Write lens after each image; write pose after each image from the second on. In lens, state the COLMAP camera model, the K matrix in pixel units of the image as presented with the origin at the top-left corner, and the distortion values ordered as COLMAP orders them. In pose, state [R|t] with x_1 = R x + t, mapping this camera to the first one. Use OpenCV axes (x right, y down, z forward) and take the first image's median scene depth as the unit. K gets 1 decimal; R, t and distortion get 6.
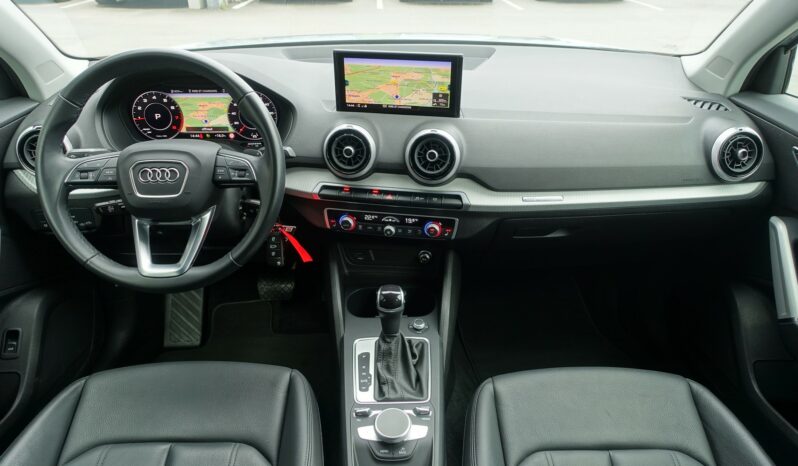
lens RADIAL K [[544.9, 0, 399.0], [0, 544.9, 233.0], [0, 0, 1]] dist [-0.003415, 0.001924]
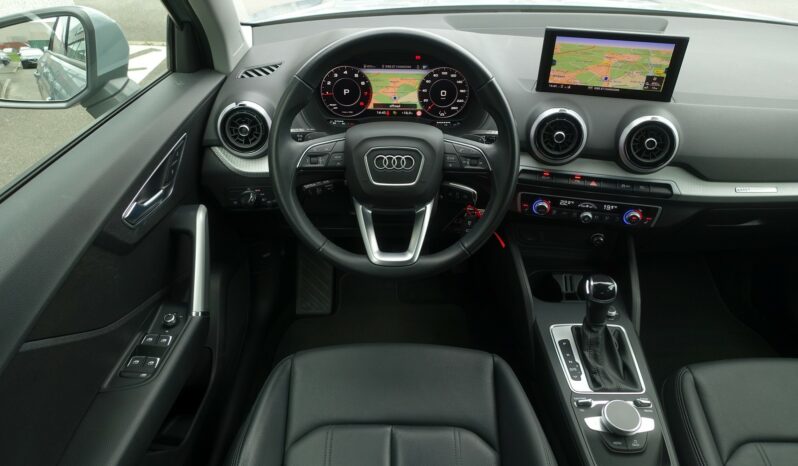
lens RADIAL K [[544.9, 0, 399.0], [0, 544.9, 233.0], [0, 0, 1]] dist [-0.003415, 0.001924]
pose [[0.999601, 0.025083, -0.012985, -0.348443], [-0.023765, 0.995359, 0.093255, -0.060225], [0.015264, -0.092909, 0.995558, 0.015420]]
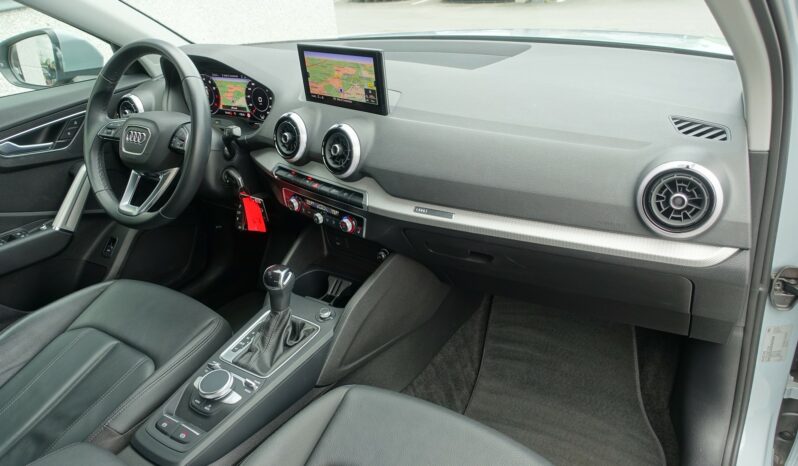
lens RADIAL K [[544.9, 0, 399.0], [0, 544.9, 233.0], [0, 0, 1]] dist [-0.003415, 0.001924]
pose [[0.822721, 0.201274, -0.531619, 0.683026], [-0.197044, 0.978210, 0.065415, -0.076134], [0.533201, 0.050934, 0.844454, 0.206754]]
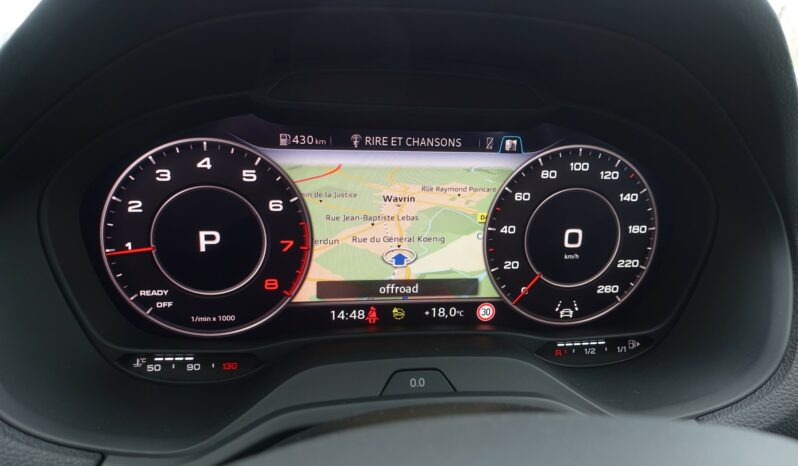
lens RADIAL K [[544.9, 0, 399.0], [0, 544.9, 233.0], [0, 0, 1]] dist [-0.003415, 0.001924]
pose [[0.993256, 0.001340, 0.115934, -0.407552], [0.024140, 0.975630, -0.218092, -0.171008], [-0.113401, 0.219420, 0.969018, 0.794448]]
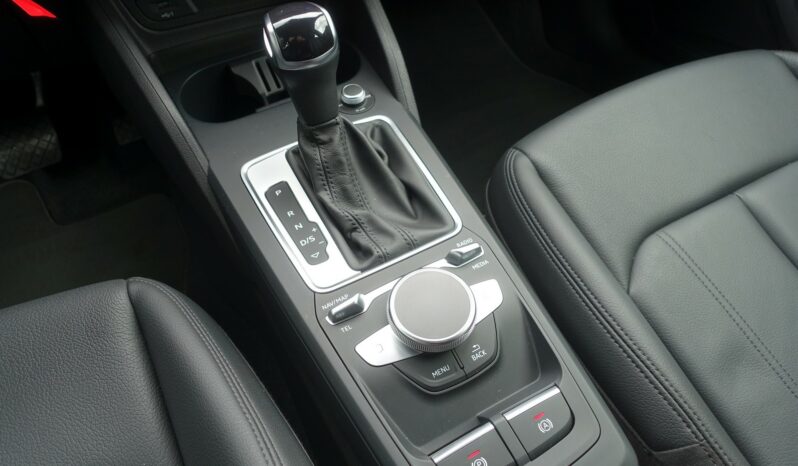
lens RADIAL K [[544.9, 0, 399.0], [0, 544.9, 233.0], [0, 0, 1]] dist [-0.003415, 0.001924]
pose [[0.889331, -0.366514, 0.273420, -0.107042], [0.259190, 0.896663, 0.358910, 0.116927], [-0.376711, -0.248322, 0.892426, 0.534724]]
